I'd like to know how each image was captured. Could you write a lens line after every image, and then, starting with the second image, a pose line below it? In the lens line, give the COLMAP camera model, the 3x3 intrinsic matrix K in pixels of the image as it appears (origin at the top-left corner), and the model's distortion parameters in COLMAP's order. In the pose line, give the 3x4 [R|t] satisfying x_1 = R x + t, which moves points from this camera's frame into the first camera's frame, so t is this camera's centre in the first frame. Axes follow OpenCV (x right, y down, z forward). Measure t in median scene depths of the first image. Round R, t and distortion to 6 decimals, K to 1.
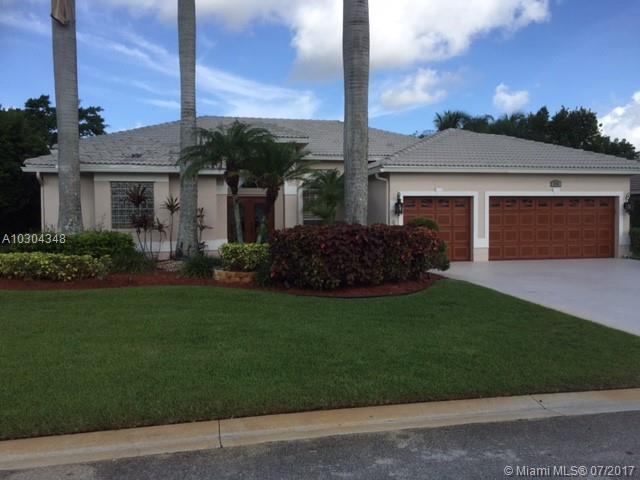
lens RADIAL K [[548.9, 0, 318.2], [0, 548.9, 239.1], [0, 0, 1]] dist [0.035655, -0.011034]
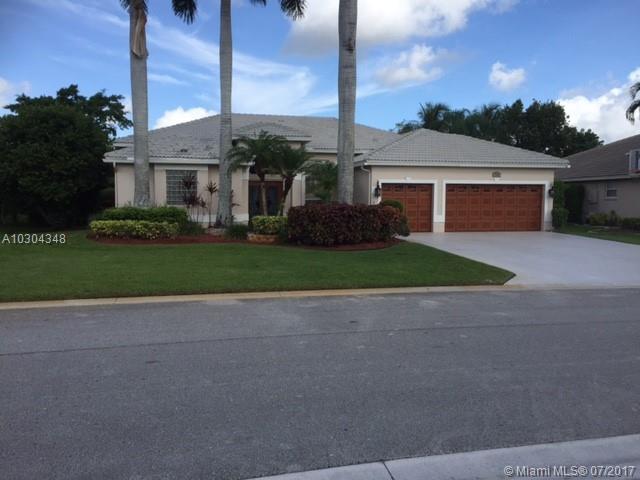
lens RADIAL K [[548.9, 0, 316.1], [0, 548.9, 245.9], [0, 0, 1]] dist [0.035655, -0.011034]
pose [[0.999884, 0.011844, 0.009577, -0.015598], [-0.012327, 0.998571, 0.052009, 0.007375], [-0.008947, -0.052121, 0.998601, -0.334643]]
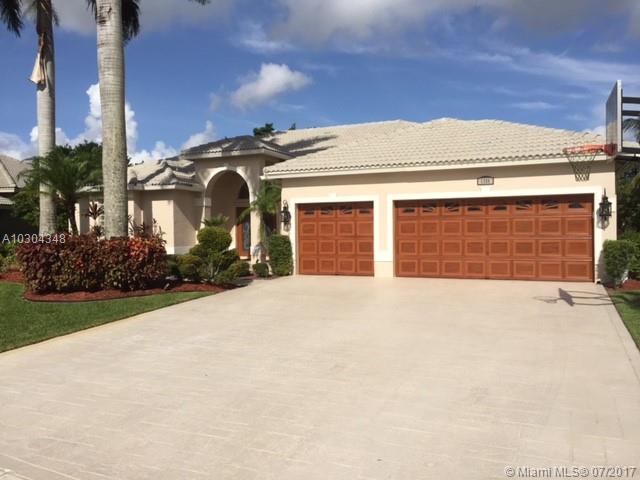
lens RADIAL K [[548.9, 0, 320.2], [0, 548.9, 241.8], [0, 0, 1]] dist [0.035655, -0.011034]
pose [[0.800234, 0.013749, -0.599530, 0.716412], [-0.016354, 0.999866, 0.001102, -0.013131], [0.599464, 0.008922, 0.800352, 0.256428]]
